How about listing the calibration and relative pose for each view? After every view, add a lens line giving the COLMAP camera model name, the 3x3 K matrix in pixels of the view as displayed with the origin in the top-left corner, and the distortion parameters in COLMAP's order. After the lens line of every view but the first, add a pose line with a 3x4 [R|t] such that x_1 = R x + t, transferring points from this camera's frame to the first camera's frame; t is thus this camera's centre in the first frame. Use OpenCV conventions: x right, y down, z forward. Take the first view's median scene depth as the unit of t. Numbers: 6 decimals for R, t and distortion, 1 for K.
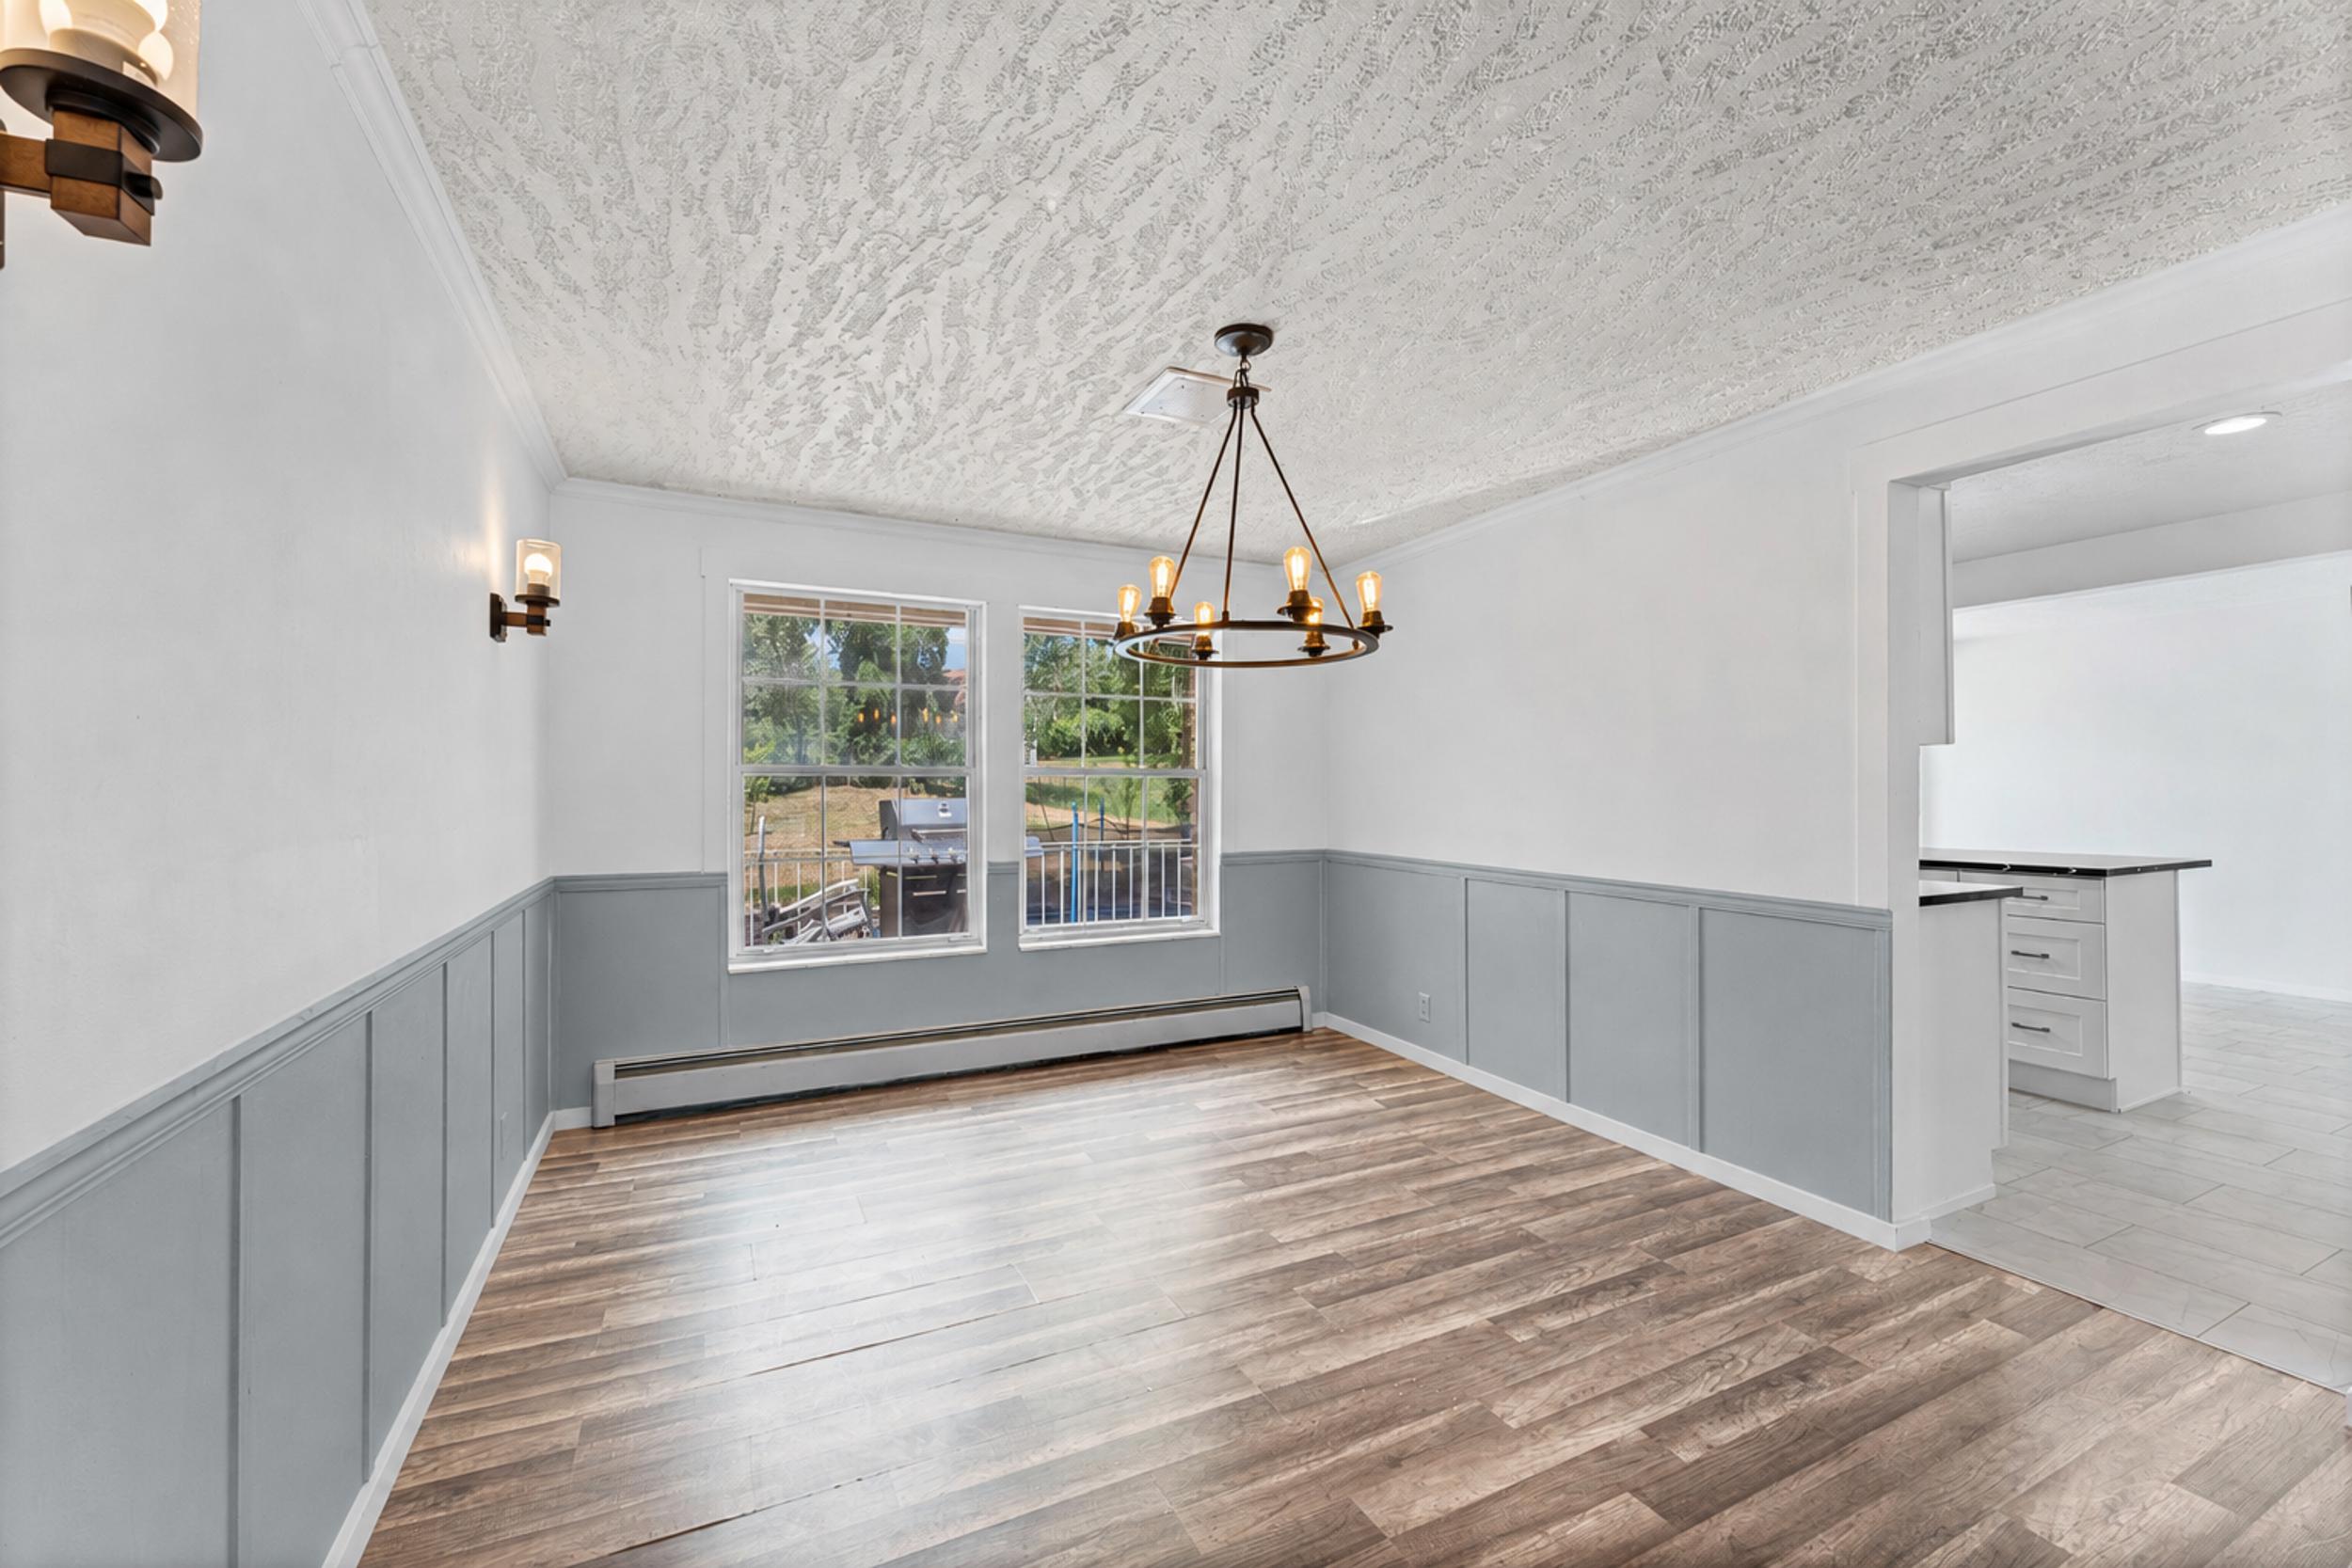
lens RADIAL K [[954.0, 0, 1184.3], [0, 954.0, 774.7], [0, 0, 1]] dist [0.001874, 0.000069]
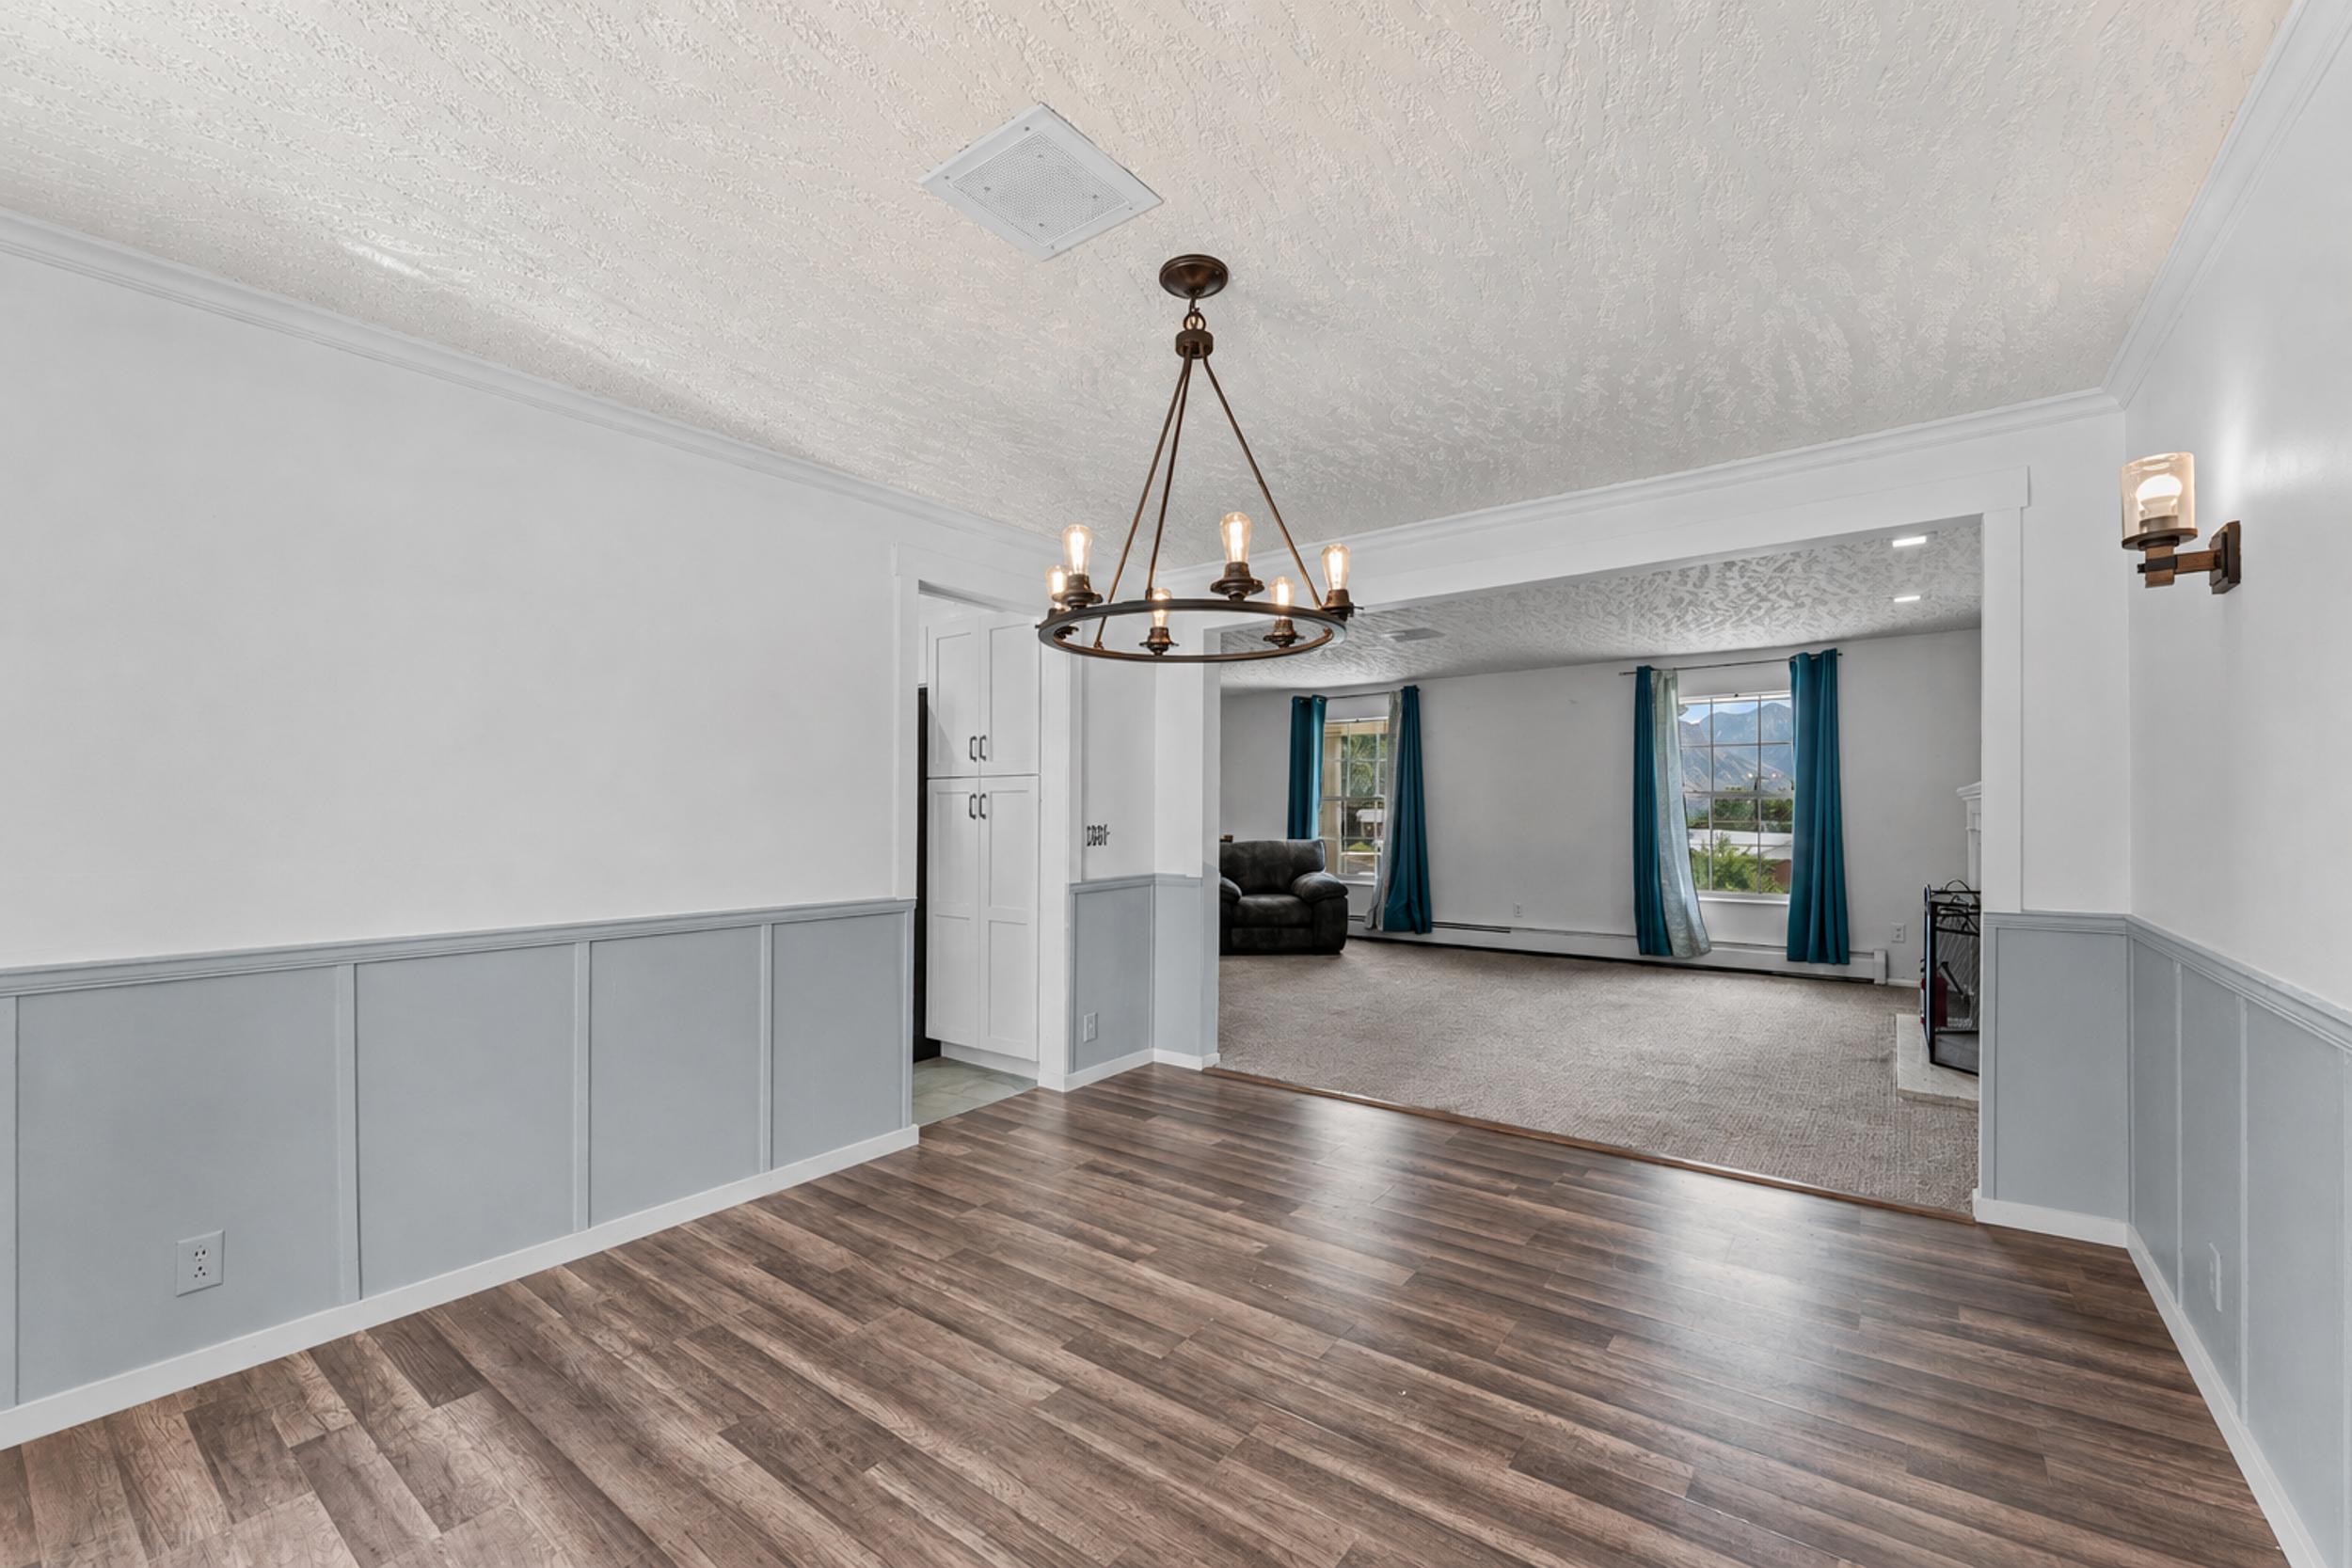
lens RADIAL K [[954.0, 0, 1168.3], [0, 954.0, 803.5], [0, 0, 1]] dist [0.001874, 0.000069]
pose [[-0.437013, 0.008535, 0.899415, -0.481718], [-0.009106, 0.999862, -0.013913, 0.021298], [-0.899409, -0.014270, -0.436875, 0.959931]]
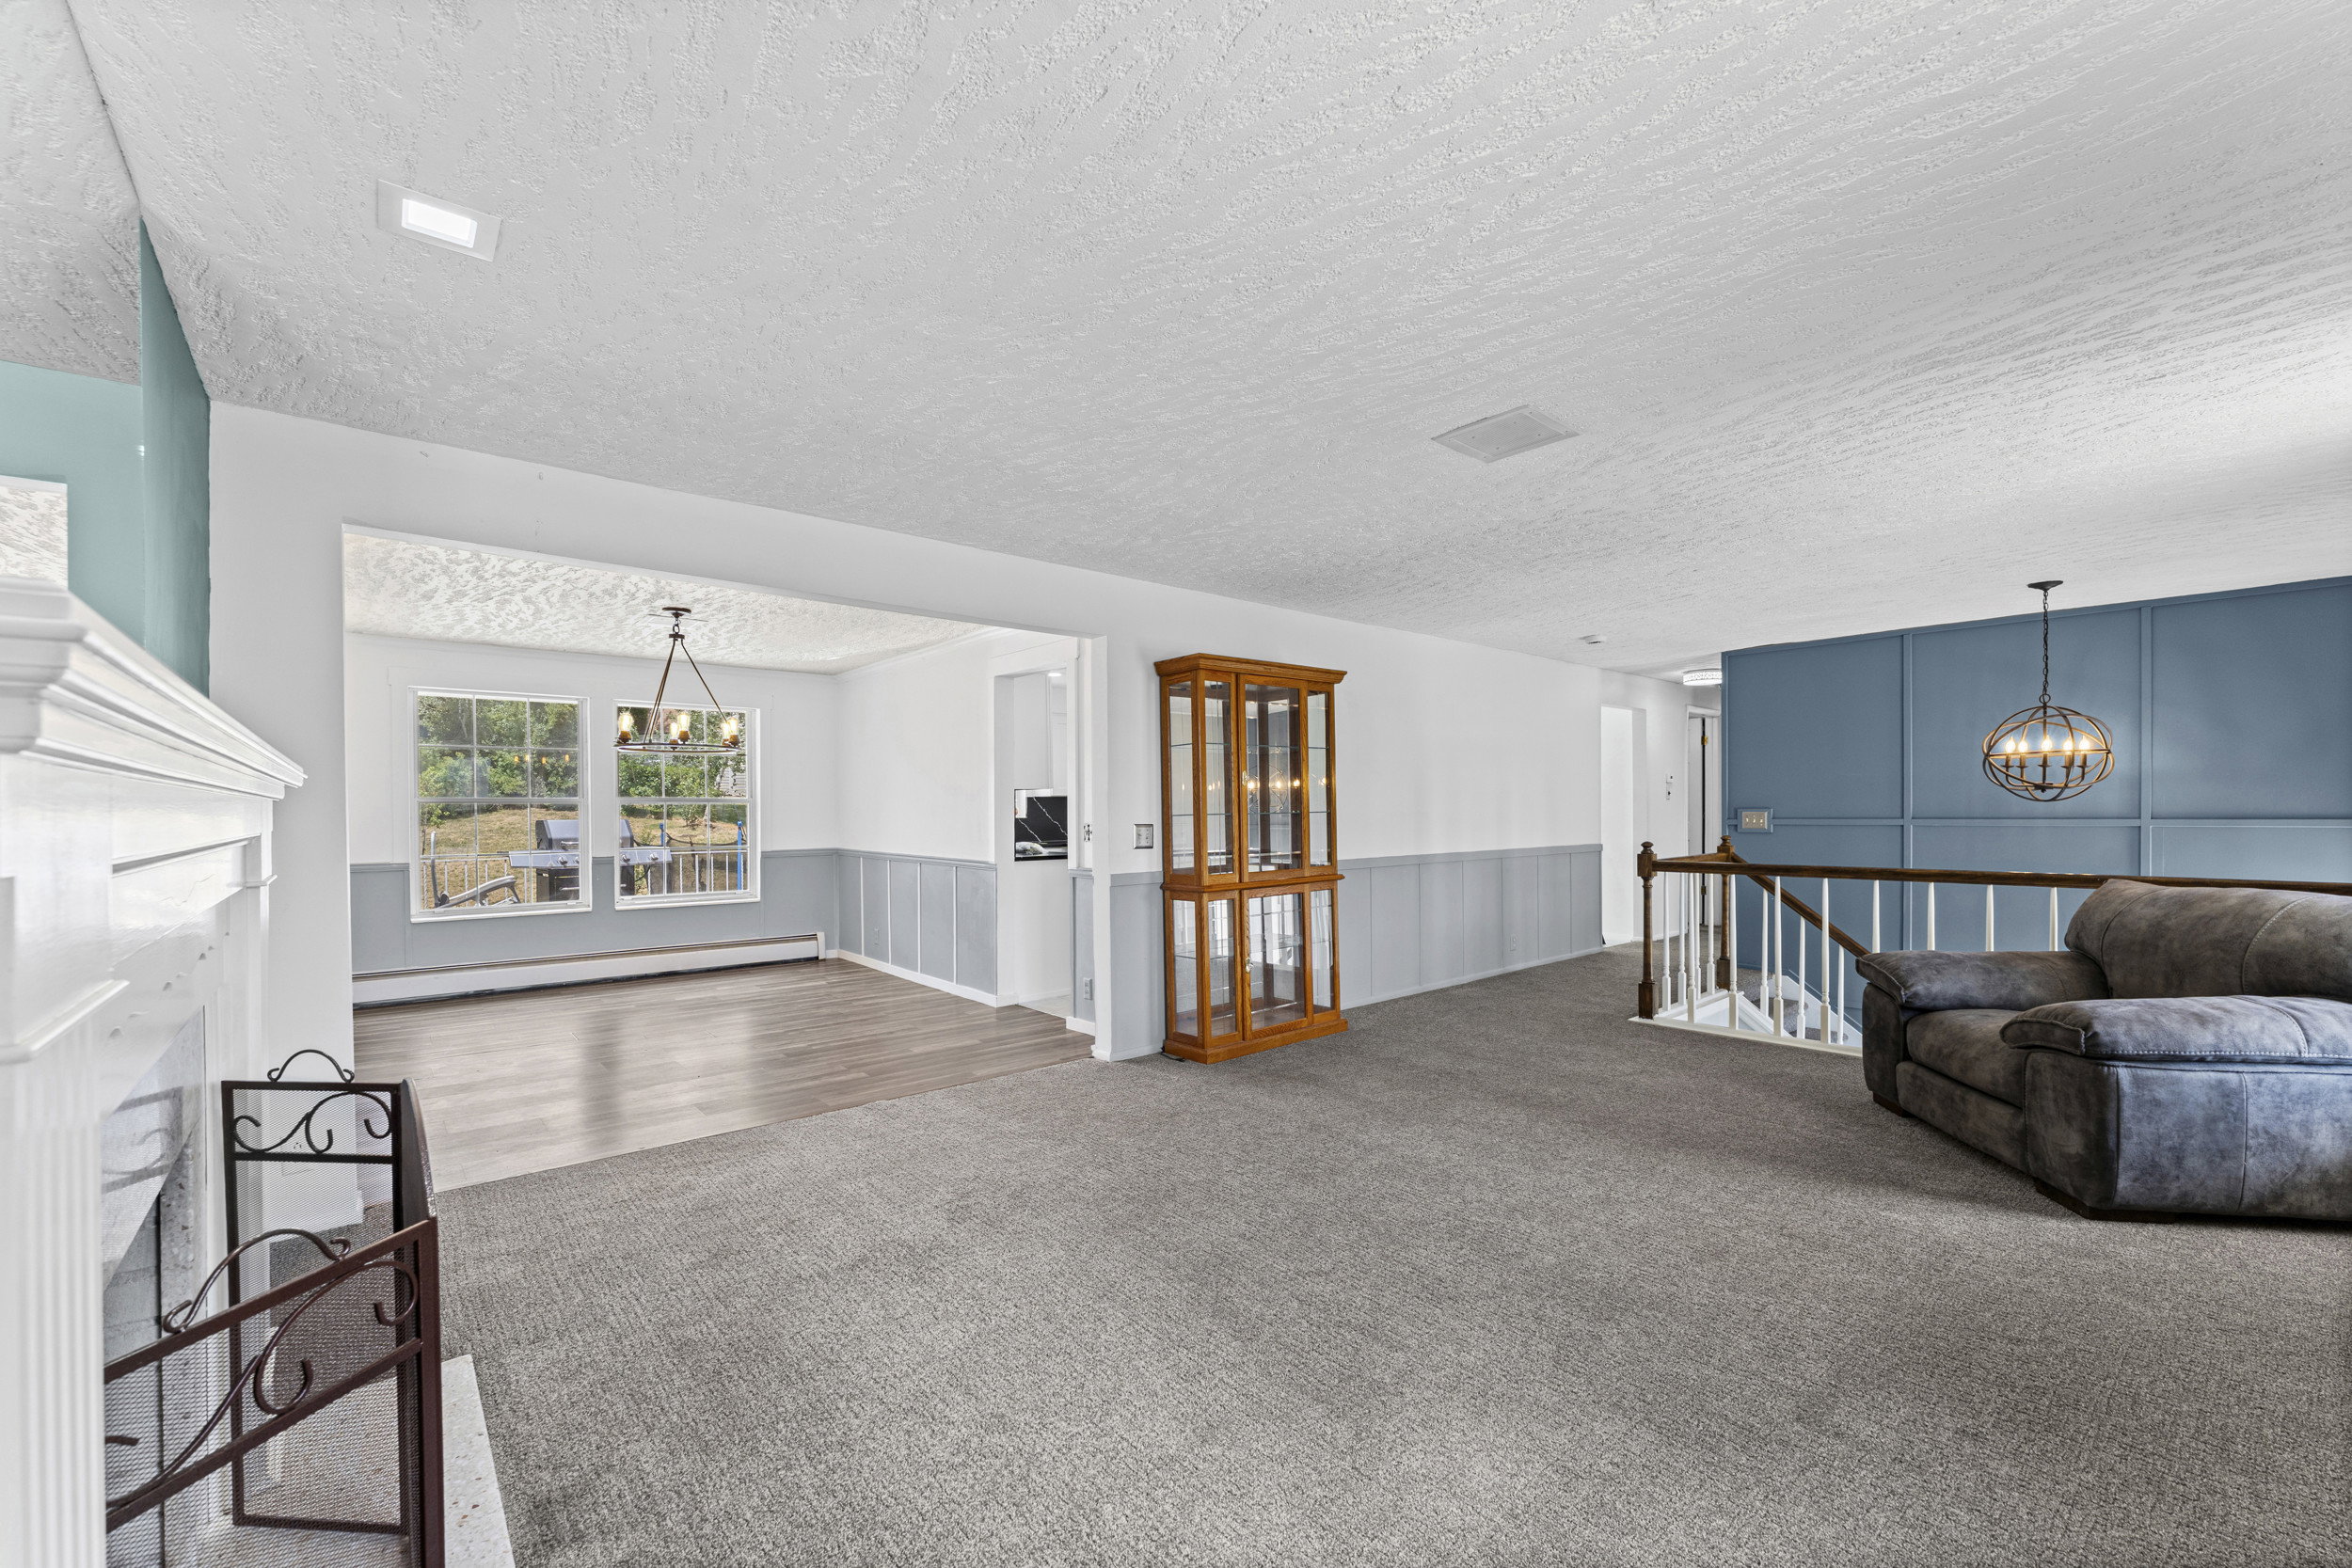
lens RADIAL K [[946.2, 0, 1155.4], [0, 946.2, 805.9], [0, 0, 1]] dist [0.001119, -0.000476]
pose [[0.972417, -0.007023, 0.233143, 0.452517], [0.004177, 0.999911, 0.012699, -0.015028], [-0.233211, -0.011375, 0.972360, -1.023242]]
